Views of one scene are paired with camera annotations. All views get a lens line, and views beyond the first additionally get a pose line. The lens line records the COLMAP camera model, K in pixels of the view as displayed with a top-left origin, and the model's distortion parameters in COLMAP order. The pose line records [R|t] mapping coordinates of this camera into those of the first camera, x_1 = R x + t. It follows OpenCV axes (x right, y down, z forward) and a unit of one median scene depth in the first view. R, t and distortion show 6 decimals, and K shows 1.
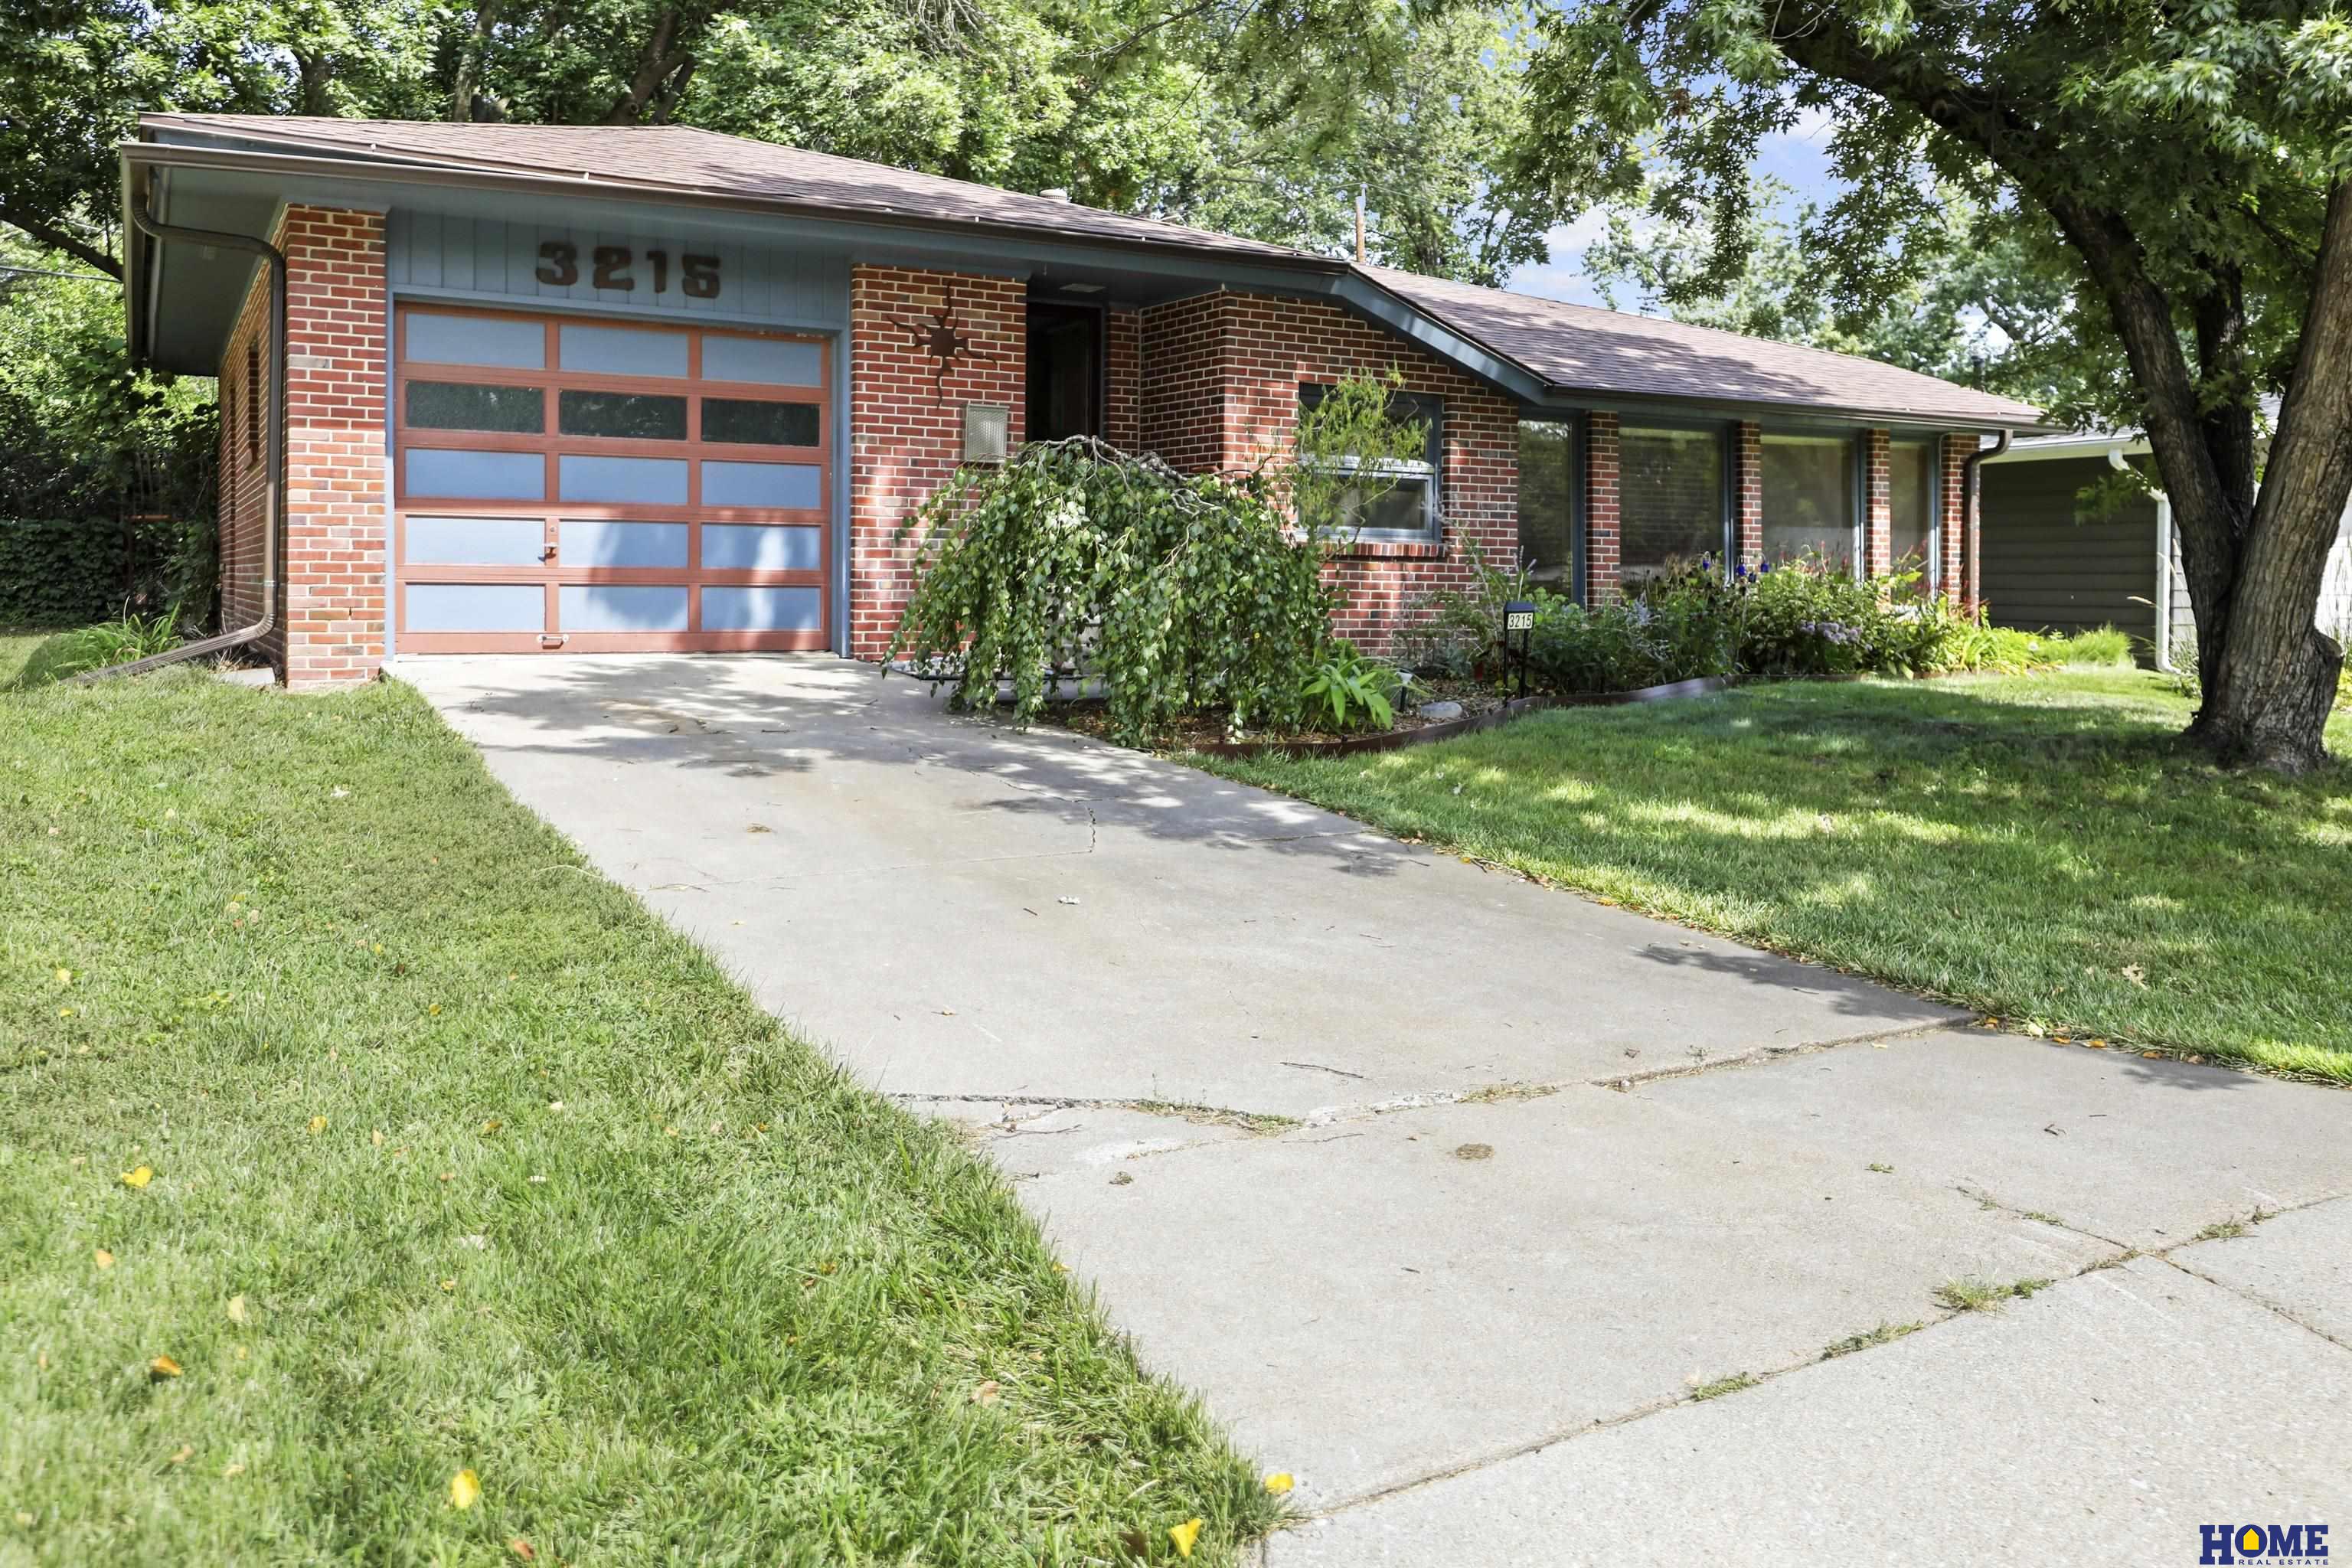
lens RADIAL K [[1856.0, 0, 1197.9], [0, 1856.0, 604.2], [0, 0, 1]] dist [0.013703, 0.003060]
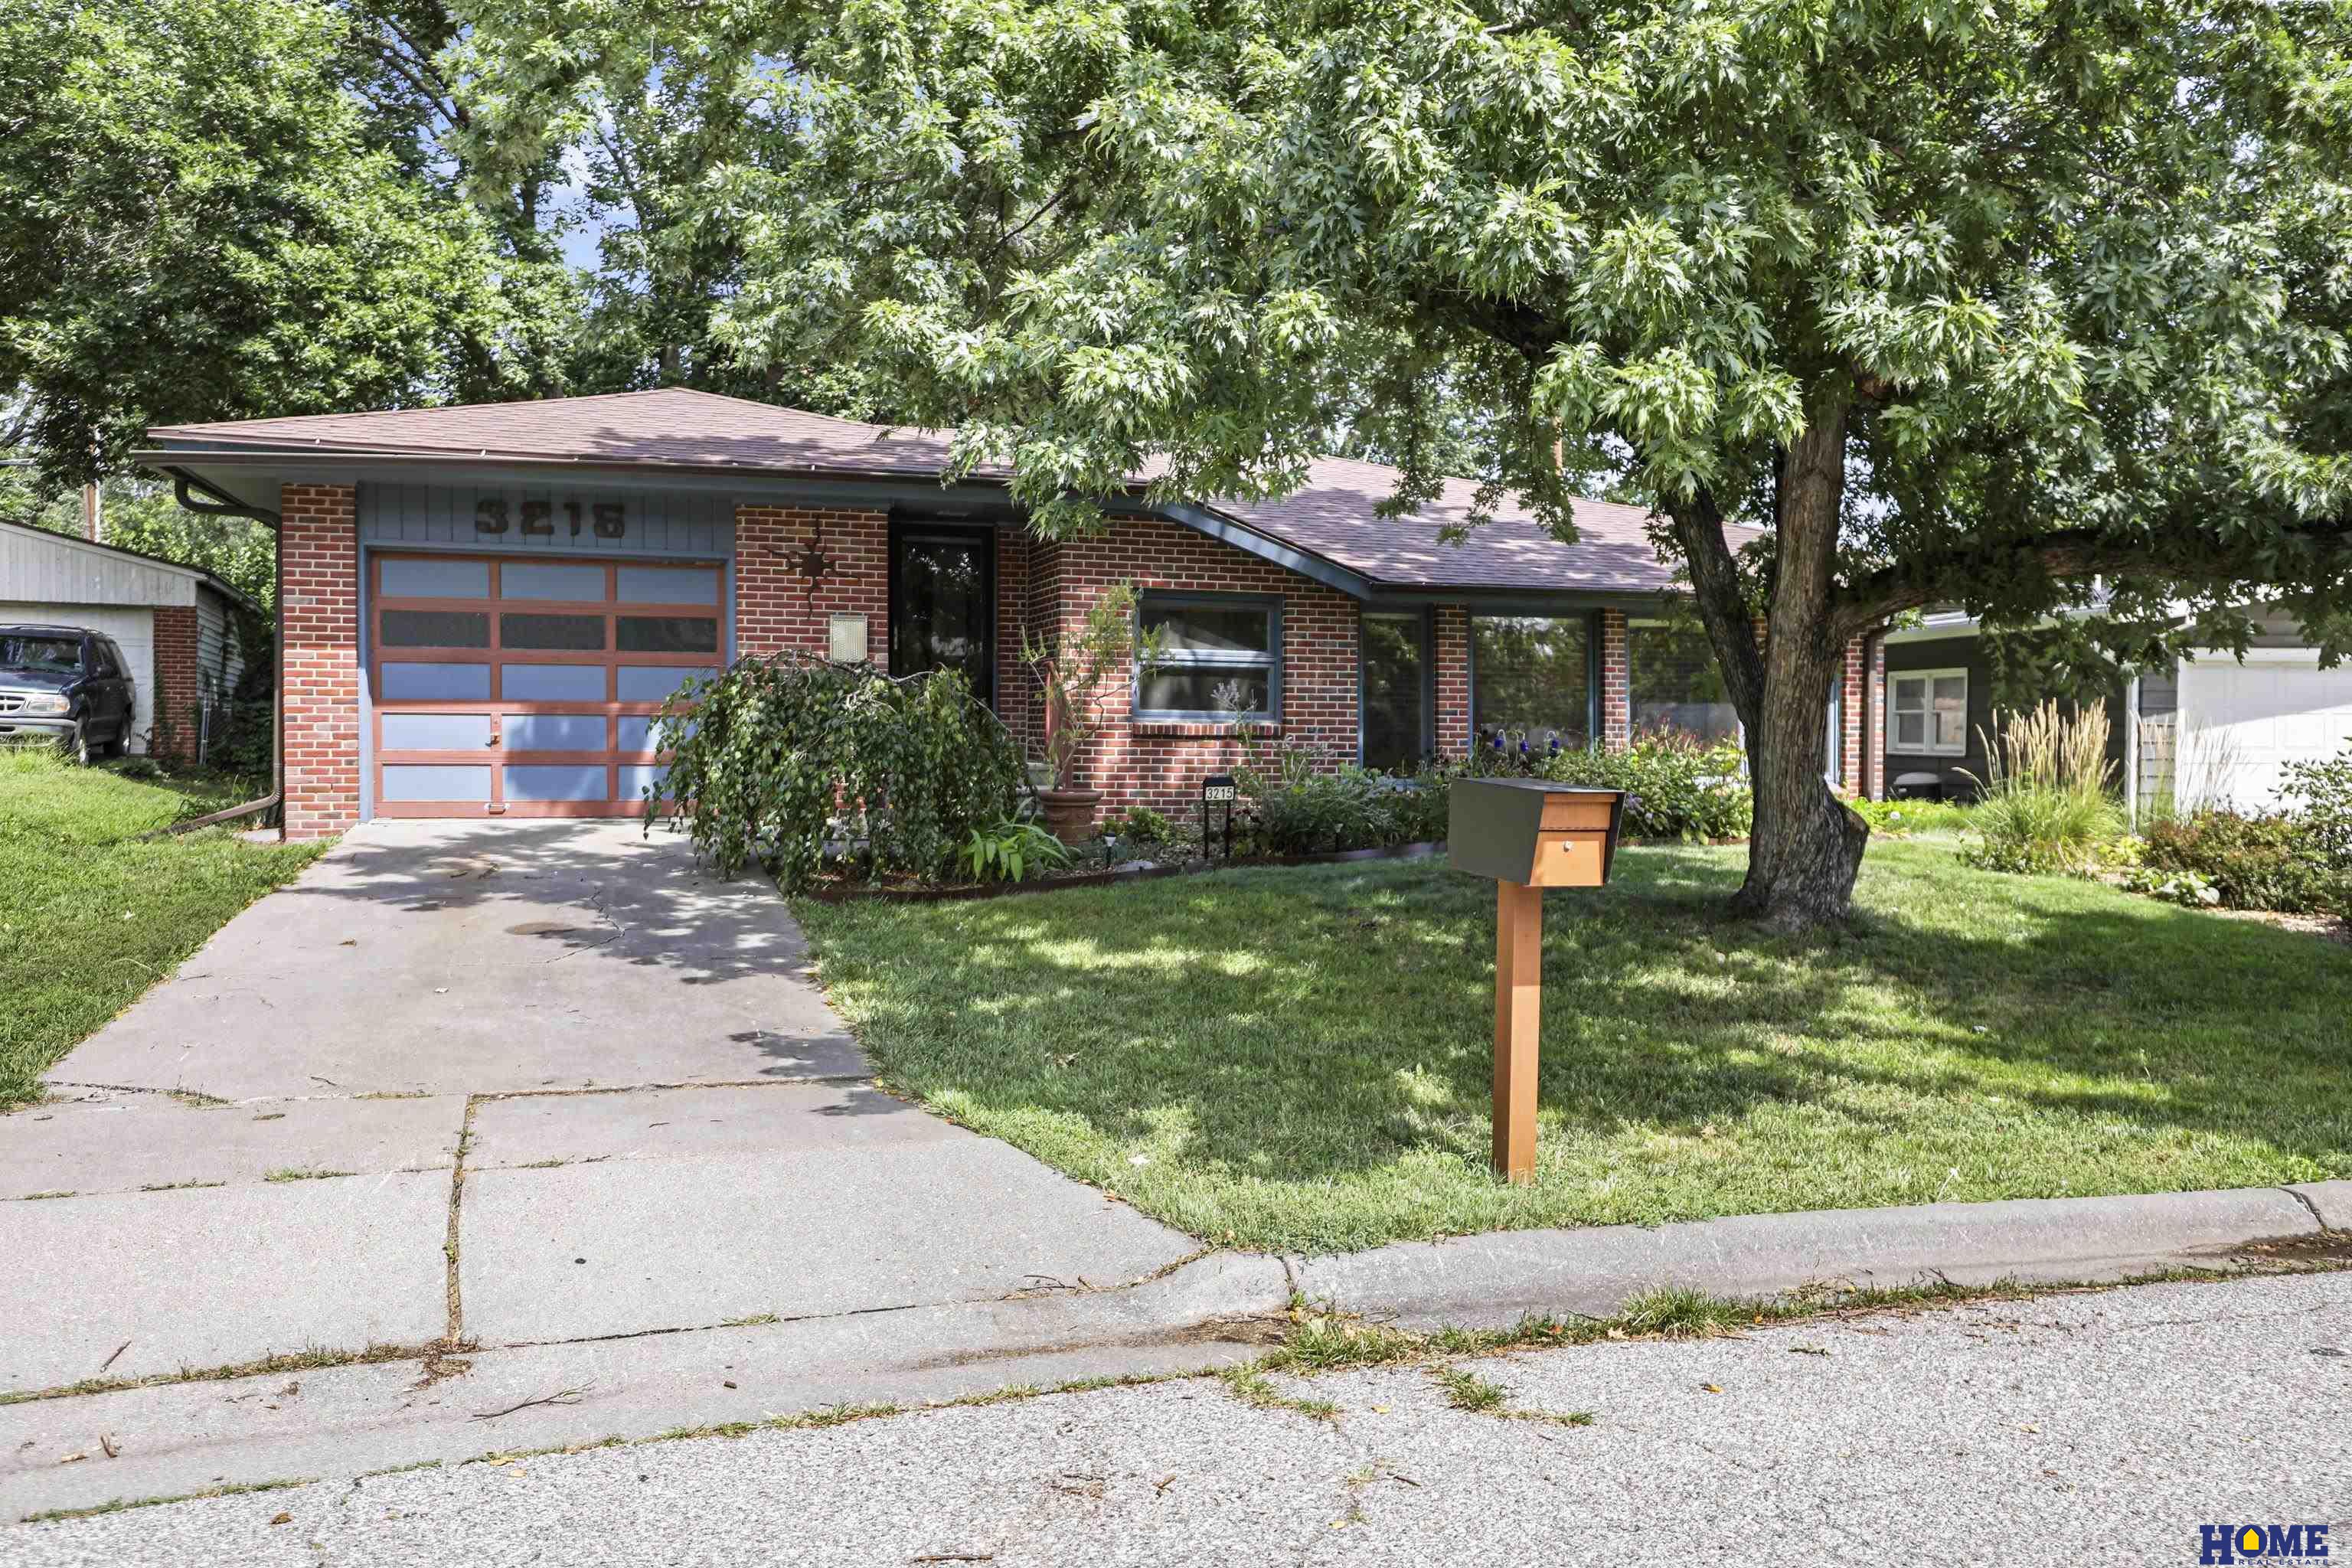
lens RADIAL K [[1856.0, 0, 1185.3], [0, 1856.0, 775.8], [0, 0, 1]] dist [0.013703, 0.003060]
pose [[0.976998, -0.002422, -0.213233, 0.371415], [0.003084, 0.999991, 0.002772, -0.004729], [0.213225, -0.003366, 0.976997, -0.150112]]
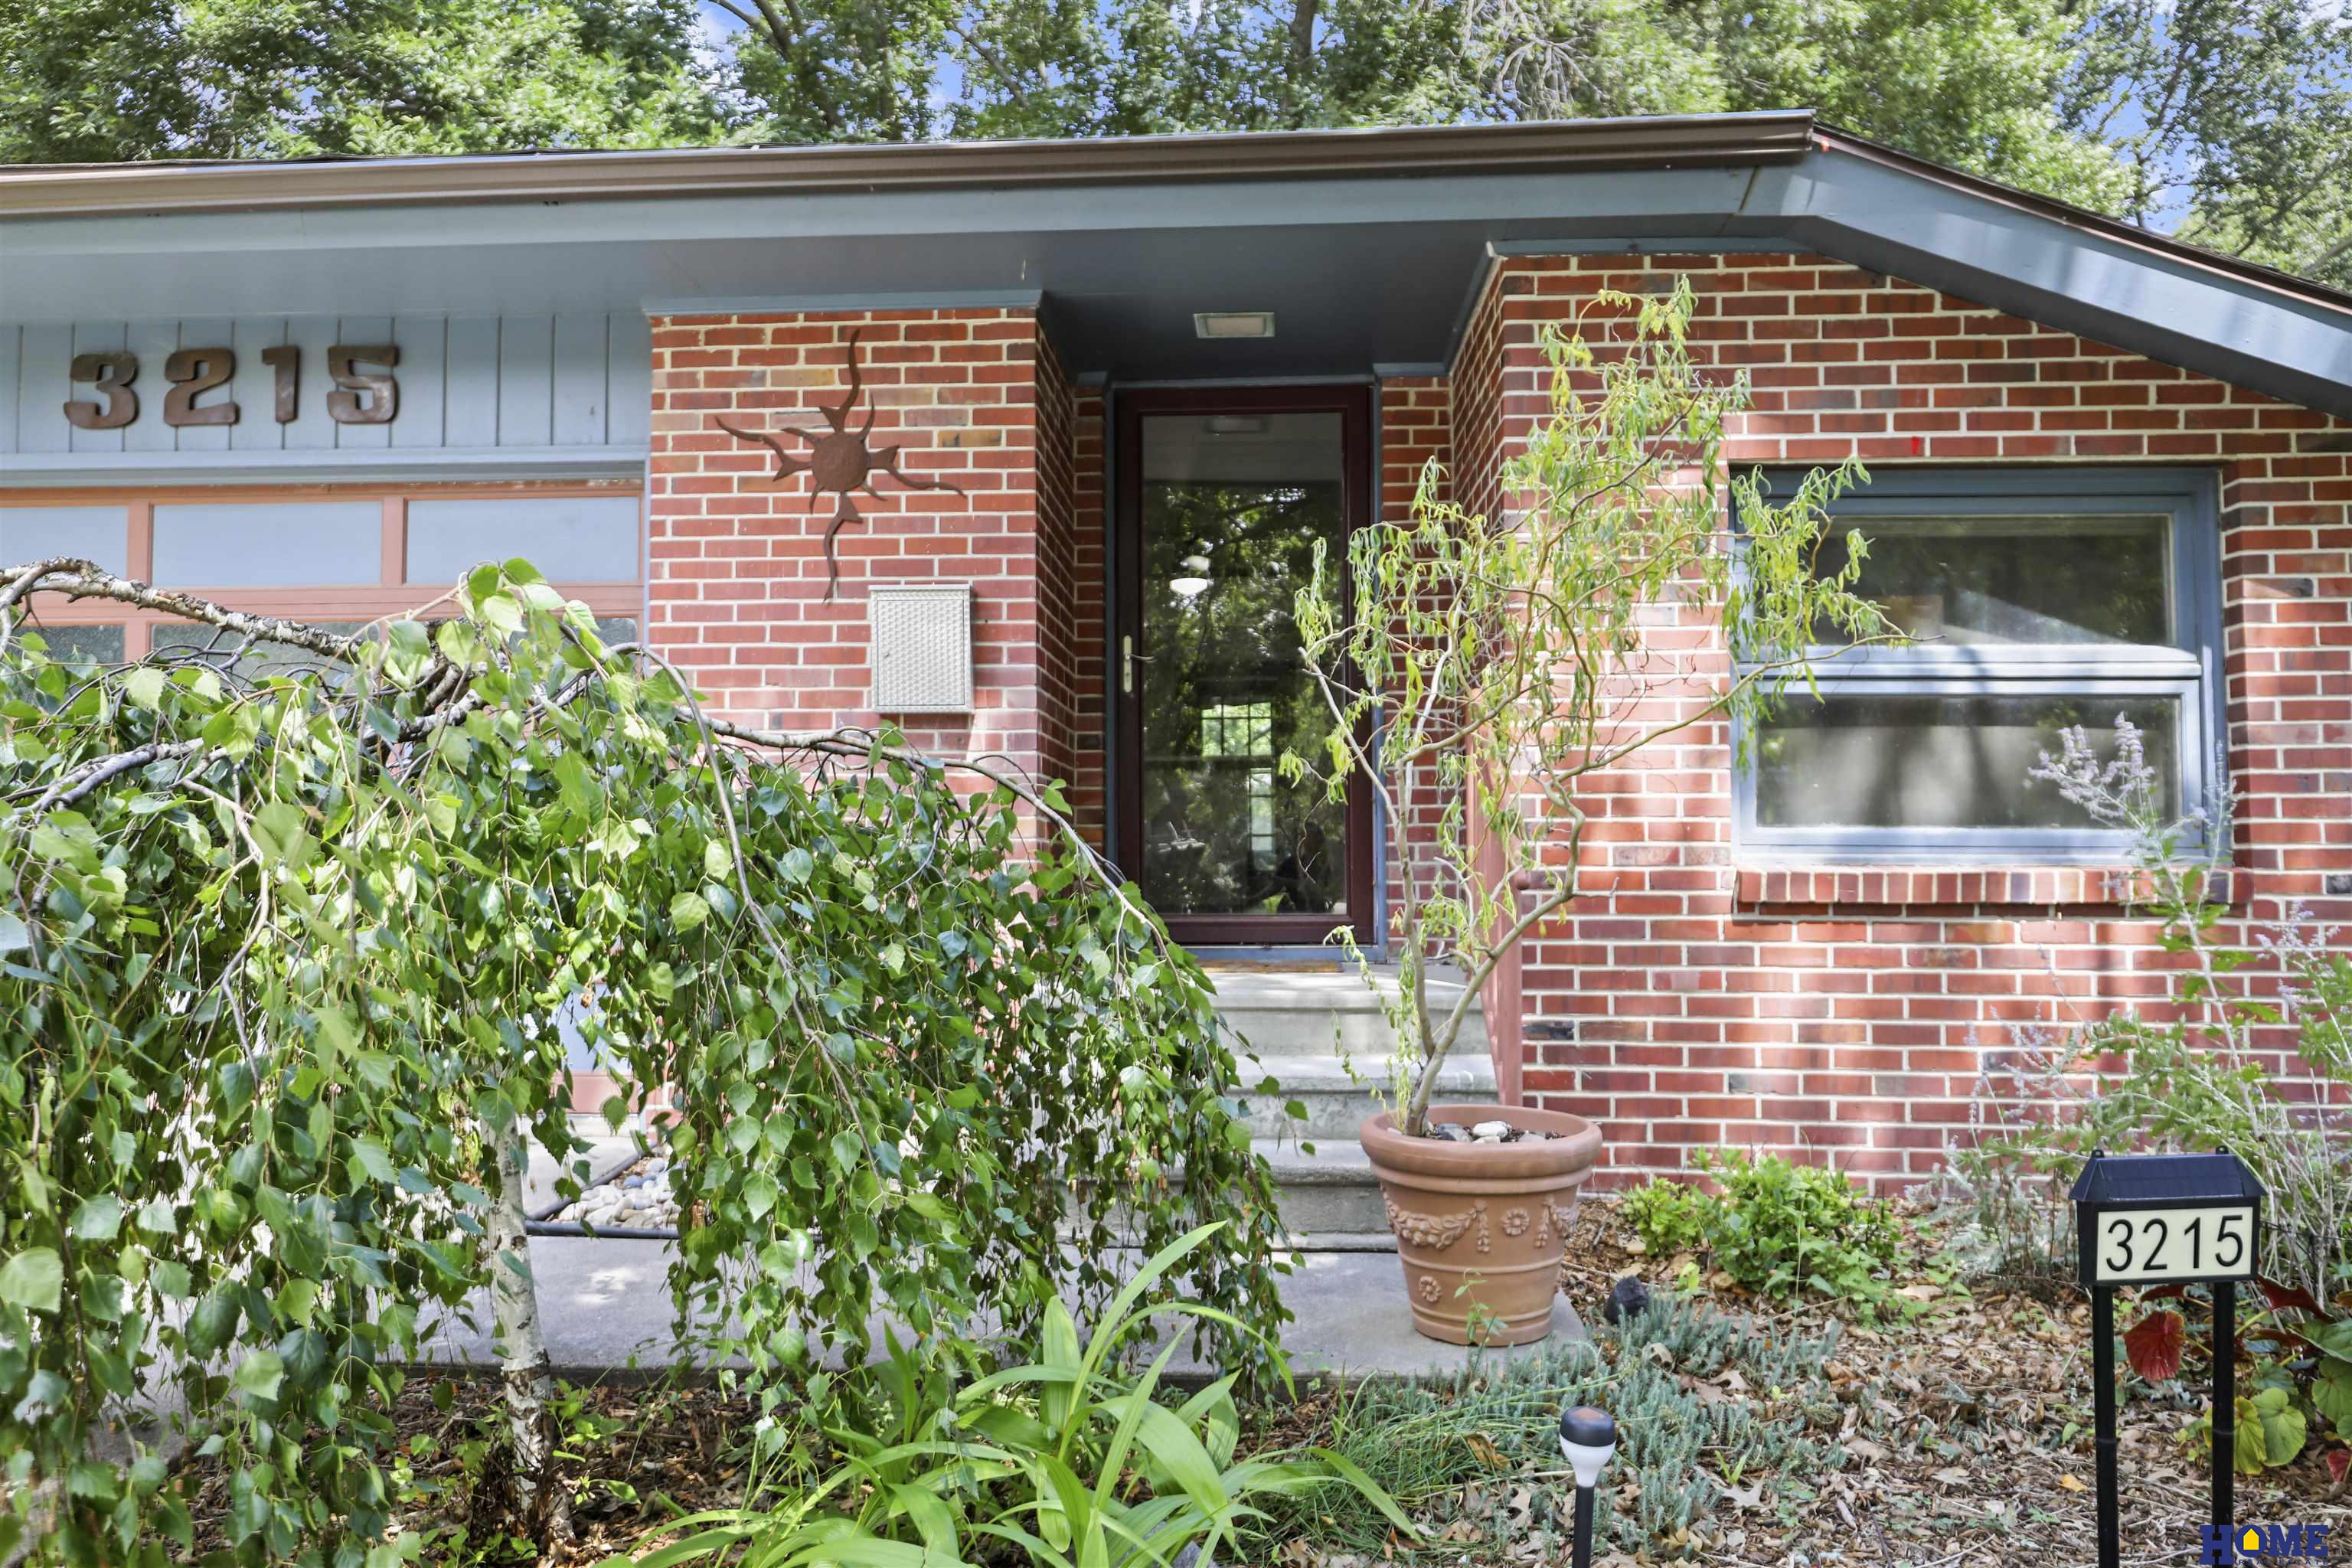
lens RADIAL K [[1856.0, 0, 1173.9], [0, 1856.0, 798.3], [0, 0, 1]] dist [0.013703, 0.003060]
pose [[0.820641, -0.037618, -0.570204, 0.198594], [0.002071, 0.998020, -0.062862, -0.027577], [0.571440, 0.050406, 0.819095, 0.681696]]
